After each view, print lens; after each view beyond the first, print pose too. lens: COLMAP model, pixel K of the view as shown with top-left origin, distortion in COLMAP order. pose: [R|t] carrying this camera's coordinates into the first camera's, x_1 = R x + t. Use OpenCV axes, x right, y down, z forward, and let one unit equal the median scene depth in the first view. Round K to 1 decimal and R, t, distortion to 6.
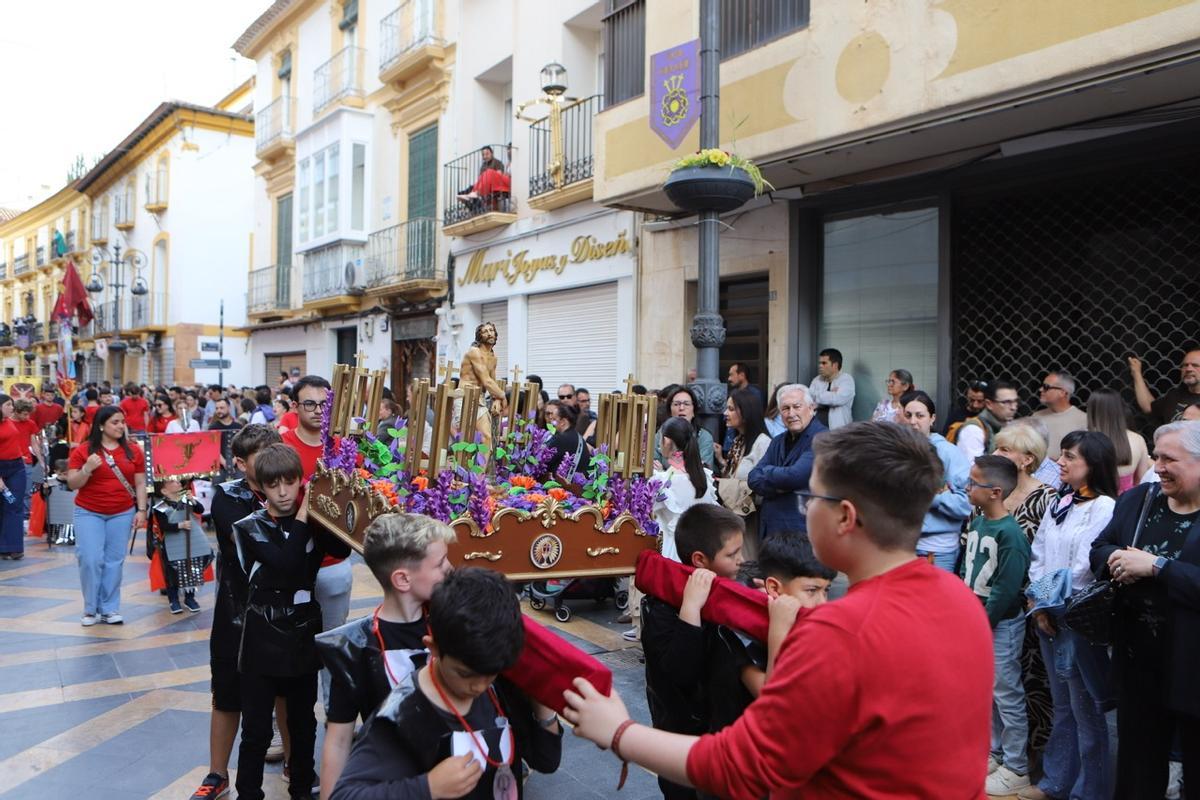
lens RADIAL K [[914.1, 0, 607.5], [0, 914.1, 398.6], [0, 0, 1]] dist [-0.102995, 0.094213]
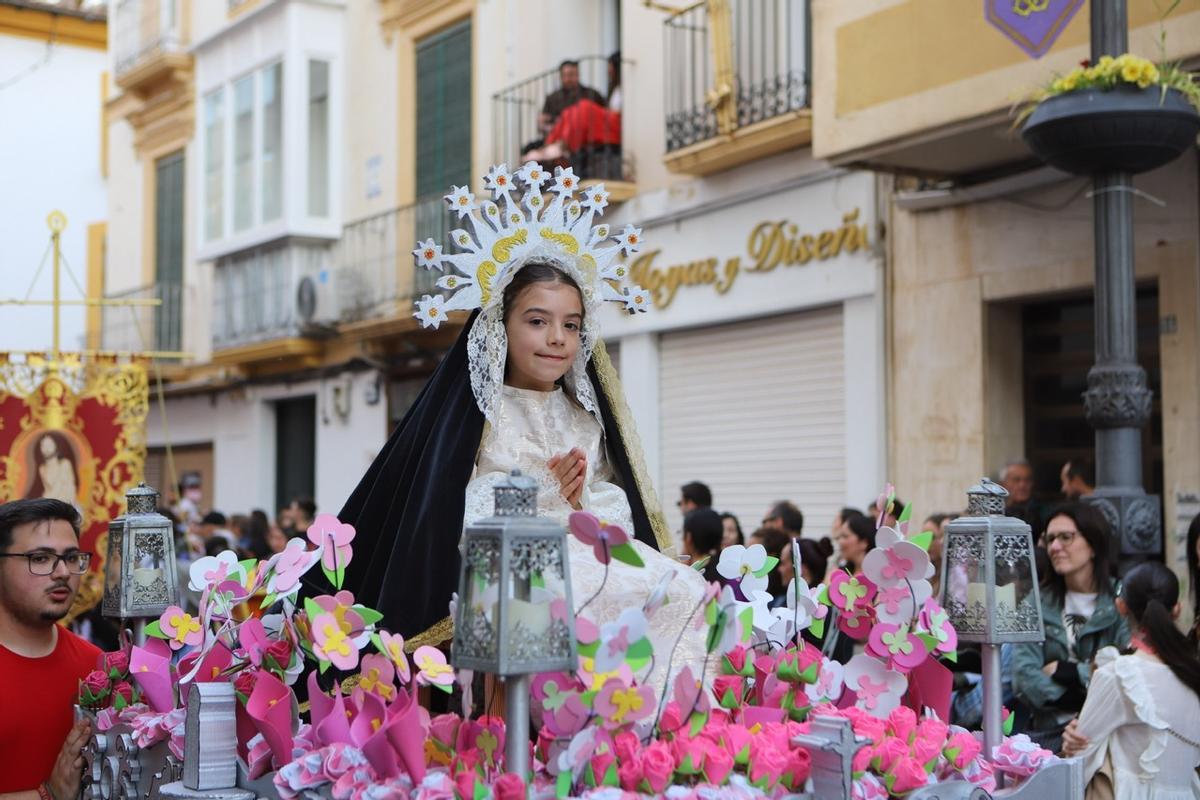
lens RADIAL K [[1716.7, 0, 601.9], [0, 1716.7, 389.1], [0, 0, 1]] dist [0.031898, 0.000000]
pose [[0.997865, -0.018051, -0.062766, -0.043117], [0.013135, 0.996877, -0.077871, -0.001516], [0.063976, 0.076880, 0.994986, -0.004915]]
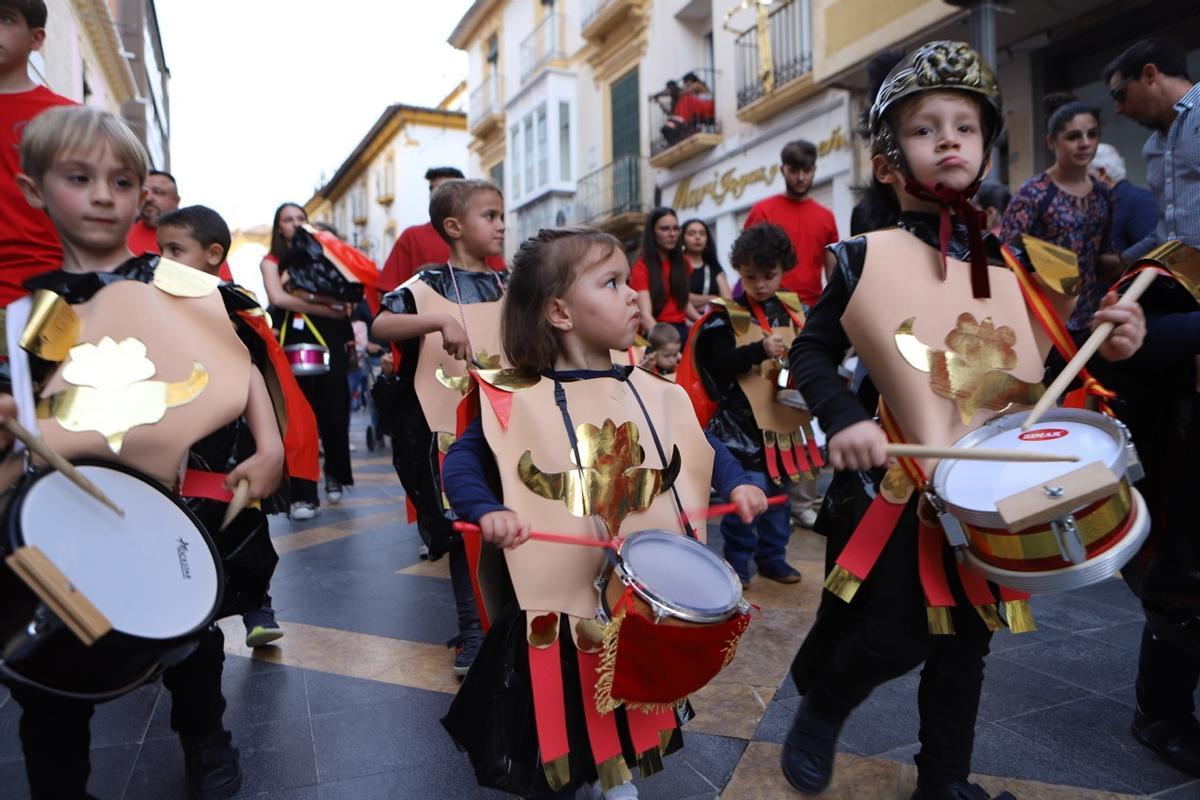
lens RADIAL K [[830.0, 0, 598.2], [0, 830.0, 403.1], [0, 0, 1]] dist [-0.106977, 0.072579]
pose [[0.976726, -0.023607, -0.213188, -0.034854], [0.028109, 0.999441, 0.018109, 0.059084], [0.212641, -0.023680, 0.976843, 0.043101]]
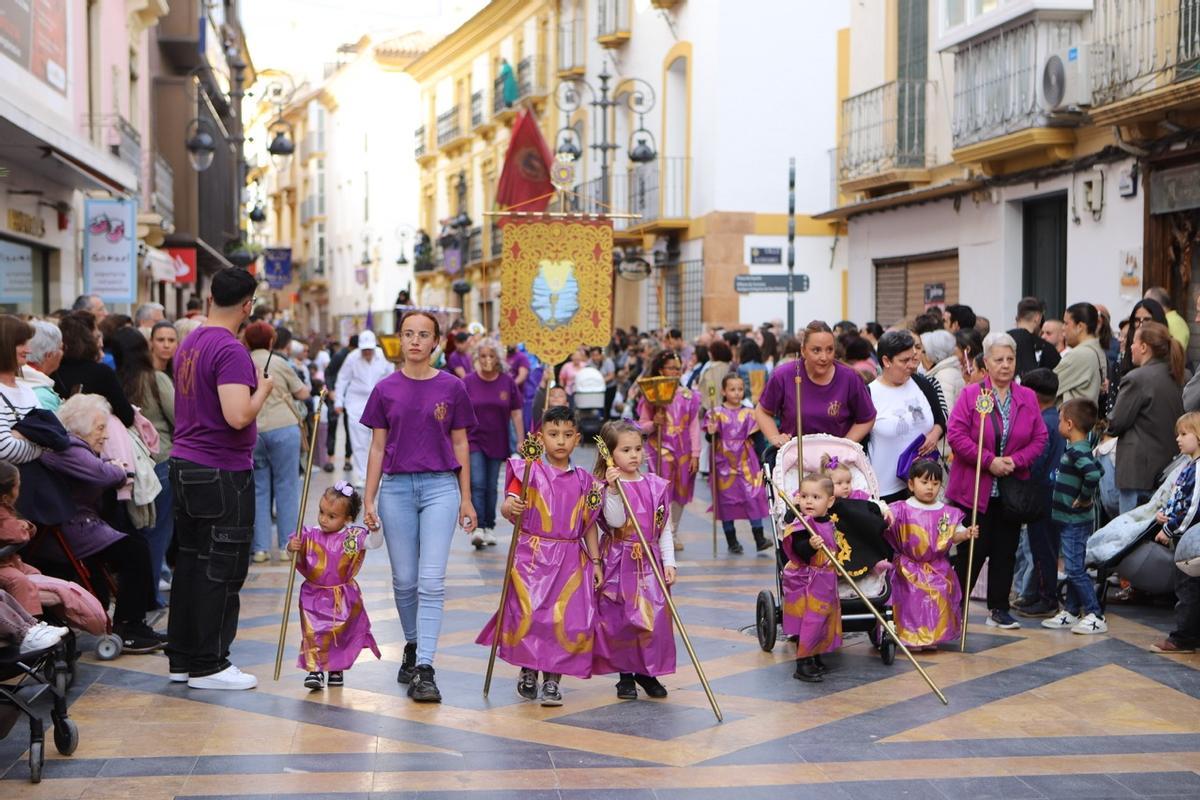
lens RADIAL K [[1834.6, 0, 606.1], [0, 1834.6, 396.6], [0, 0, 1]] dist [0.055442, 0.000000]
pose [[0.880685, 0.005461, -0.473672, -0.027636], [0.001345, 0.999901, 0.014030, 0.015229], [0.473701, -0.012993, 0.880590, 0.020831]]
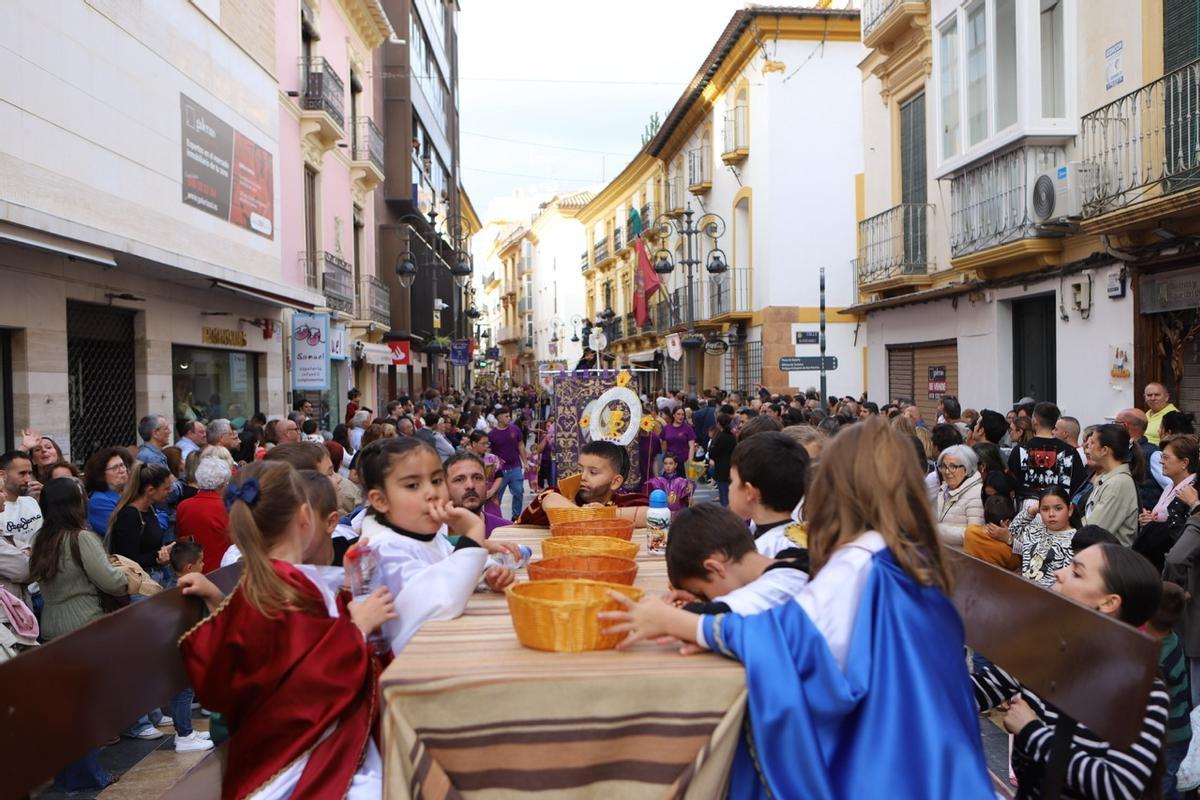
lens RADIAL K [[1089.5, 0, 614.6], [0, 1089.5, 390.0], [0, 0, 1]] dist [-0.041528, 0.000000]
pose [[0.828851, -0.018316, -0.559170, -0.130013], [0.018448, 0.999815, -0.005405, -0.021289], [0.559165, -0.005836, 0.829036, 0.296950]]
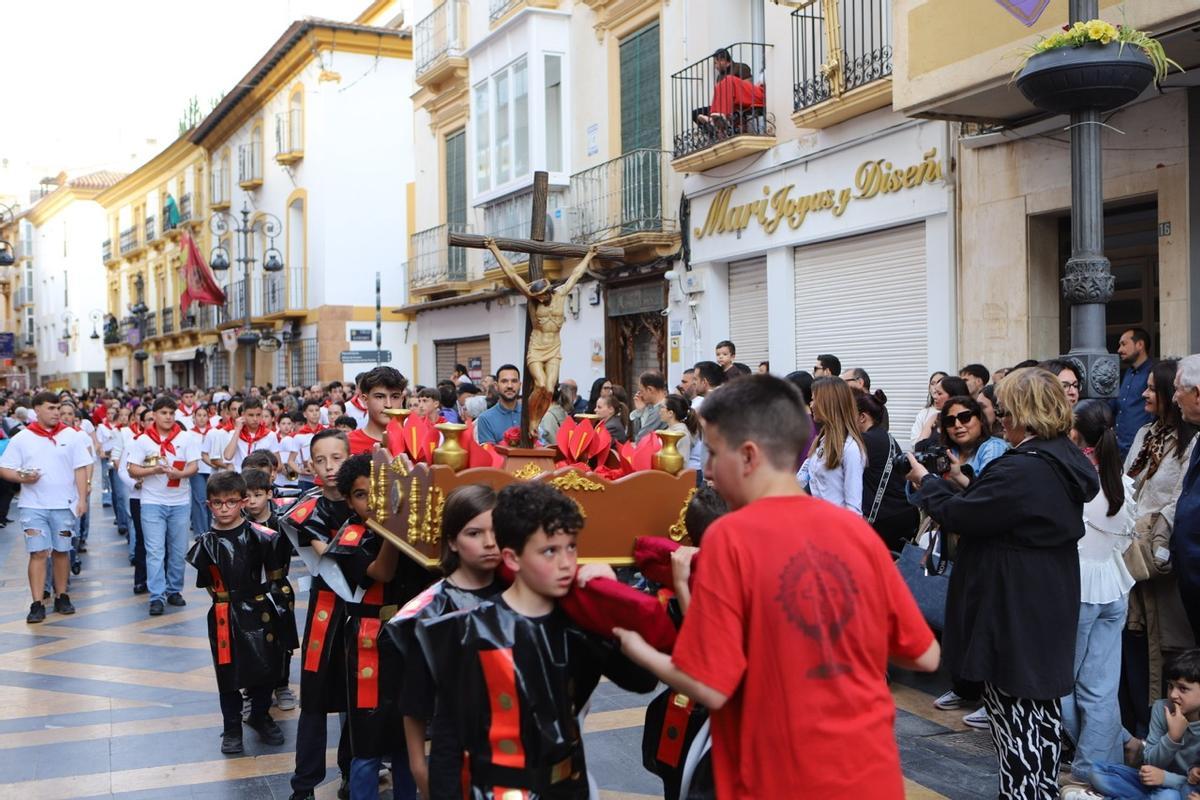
lens RADIAL K [[1259.0, 0, 603.7], [0, 1259.0, 392.5], [0, 0, 1]] dist [-0.033836, 0.000000]
pose [[0.976455, -0.023995, -0.214384, -0.017229], [0.023446, 0.999712, -0.005101, 0.002970], [0.214444, -0.000046, 0.976736, -0.008784]]
